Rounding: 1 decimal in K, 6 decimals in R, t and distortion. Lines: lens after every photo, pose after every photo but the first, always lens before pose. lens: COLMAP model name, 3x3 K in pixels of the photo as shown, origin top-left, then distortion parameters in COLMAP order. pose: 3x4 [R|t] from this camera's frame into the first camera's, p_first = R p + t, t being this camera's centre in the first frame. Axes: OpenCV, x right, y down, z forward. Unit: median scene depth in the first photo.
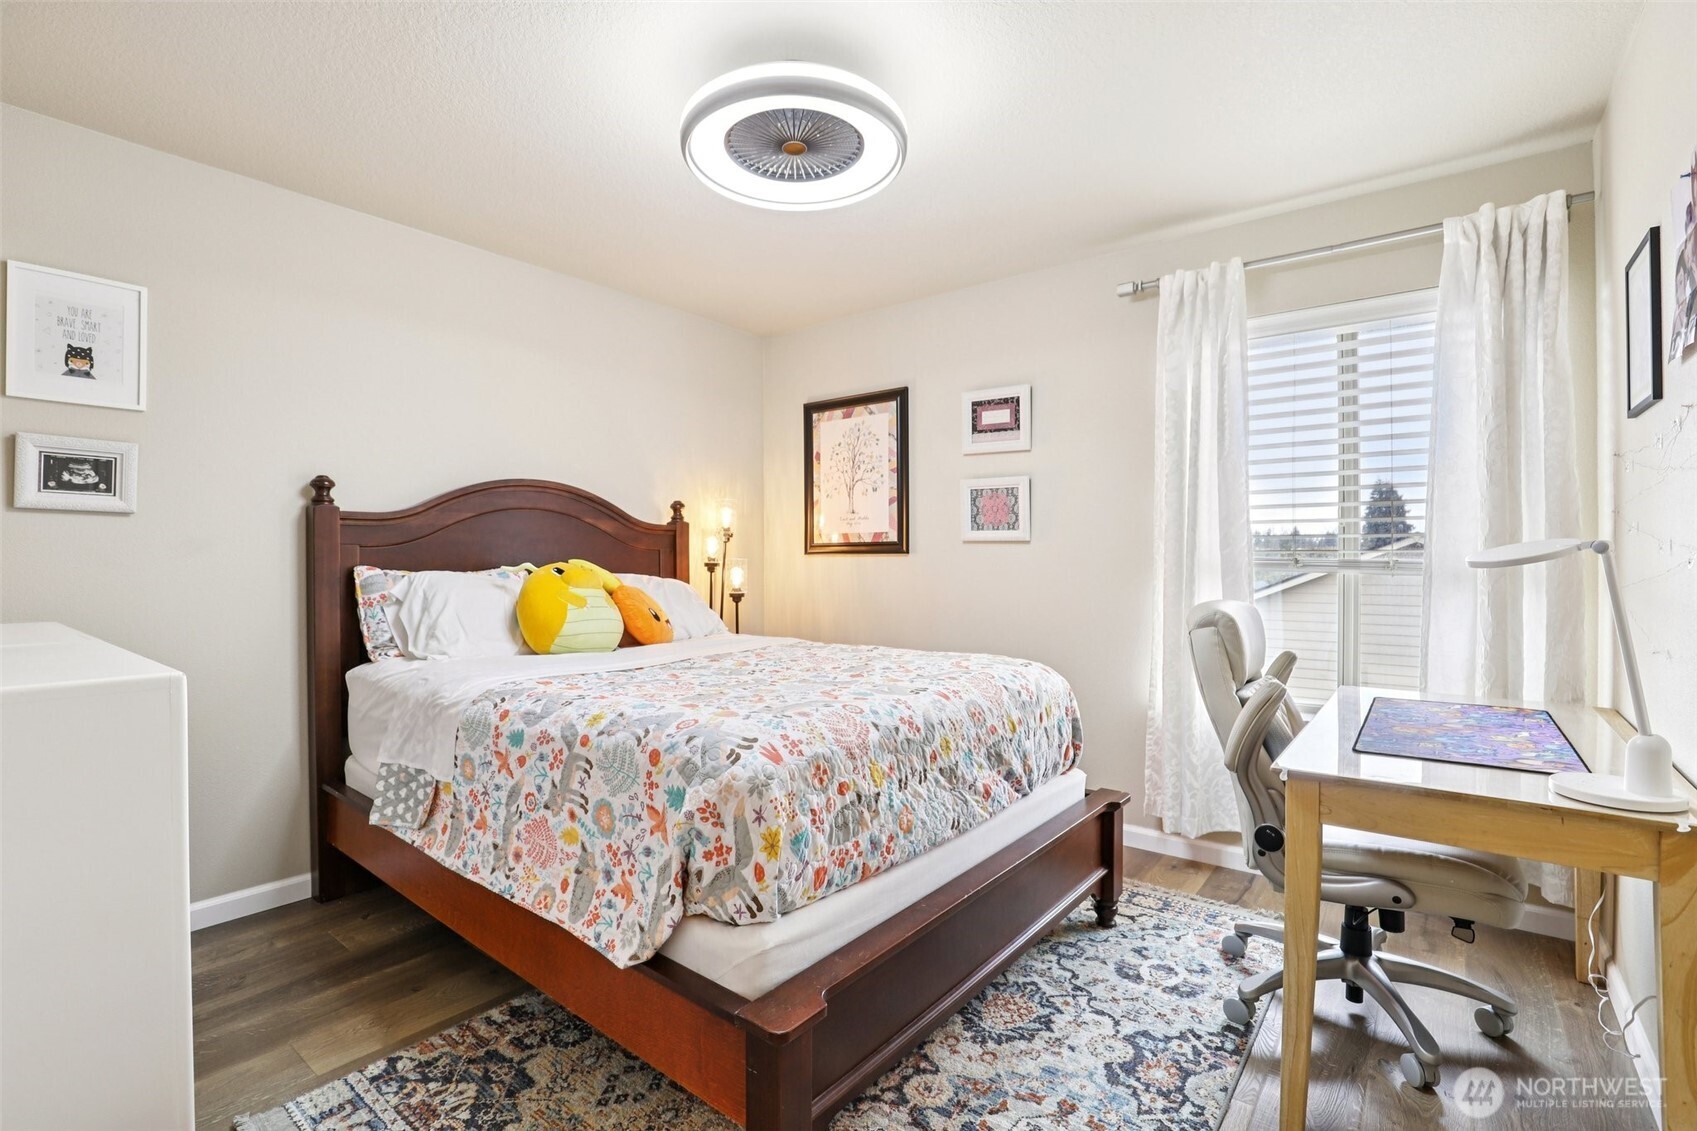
lens RADIAL K [[785.2, 0, 839.8], [0, 785.2, 562.7], [0, 0, 1]] dist [-0.038053, 0.006949]
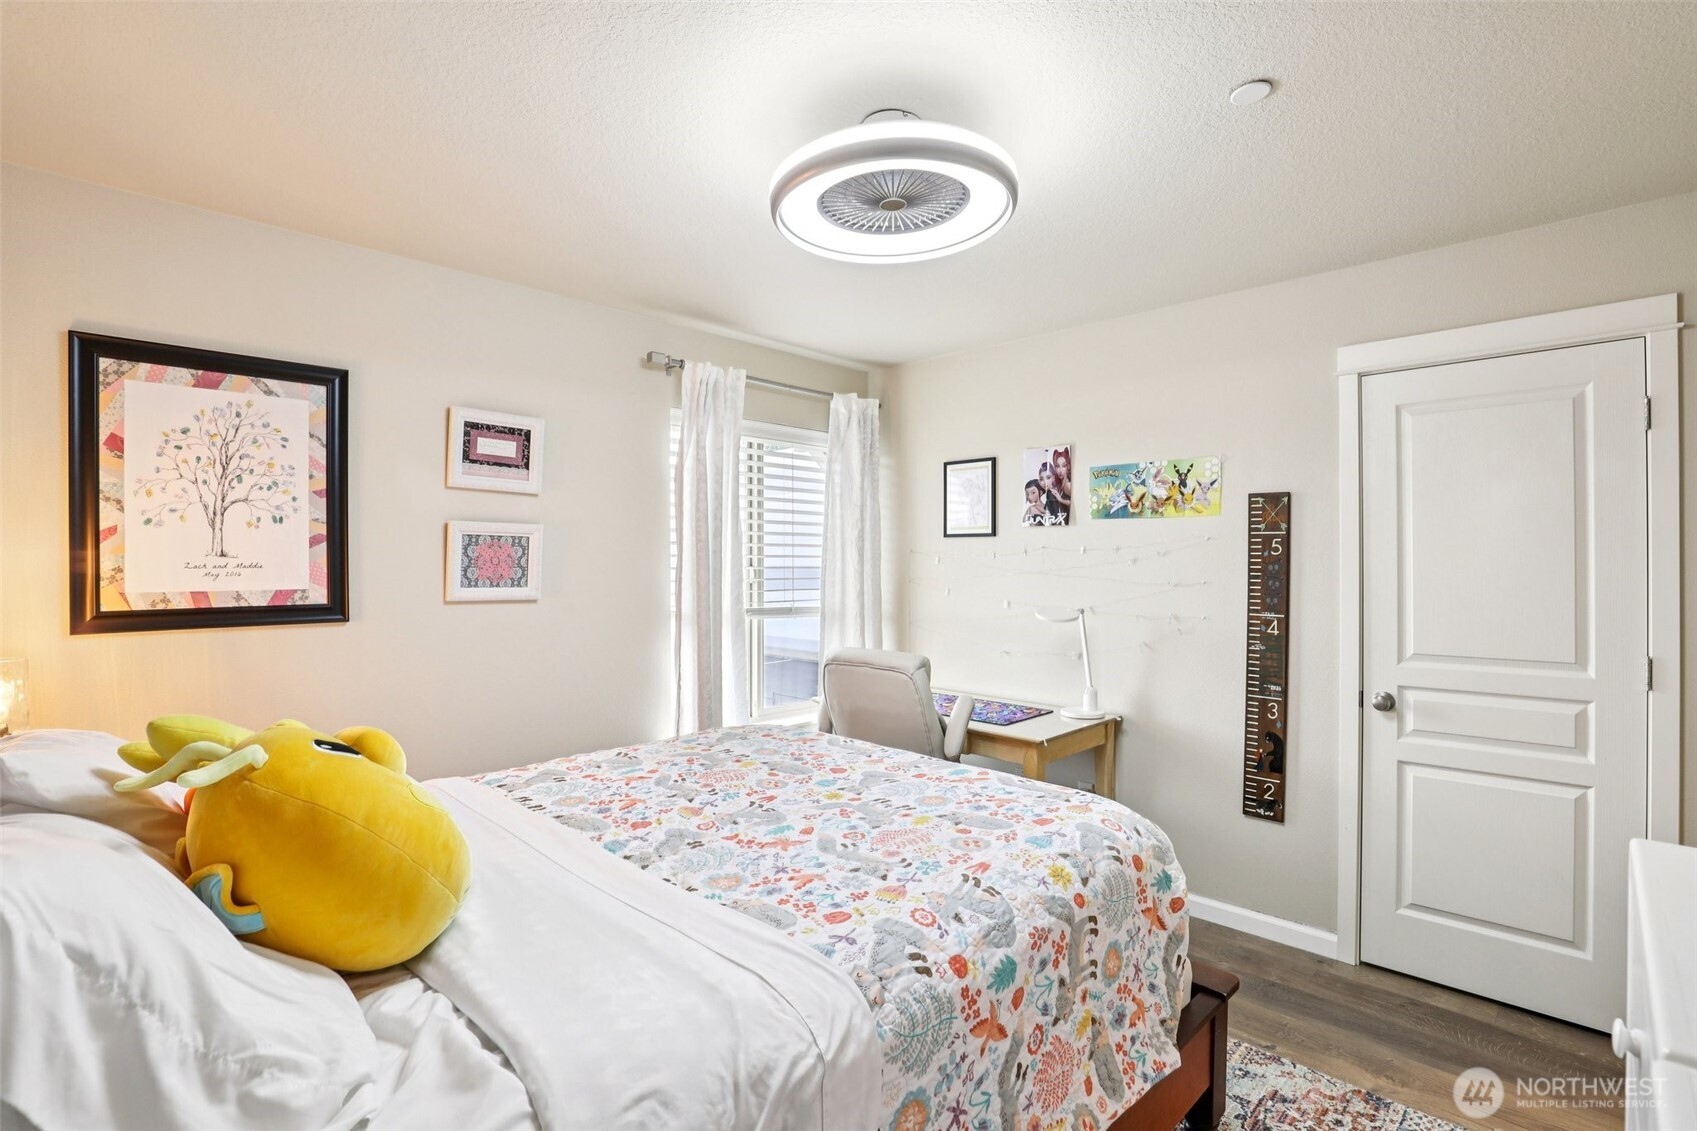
lens RADIAL K [[785.2, 0, 839.8], [0, 785.2, 562.7], [0, 0, 1]] dist [-0.038053, 0.006949]
pose [[0.109683, 0.000587, 0.993966, -0.558176], [0.003974, 0.999992, -0.001029, -0.063219], [-0.993959, 0.004062, 0.109680, 0.548917]]
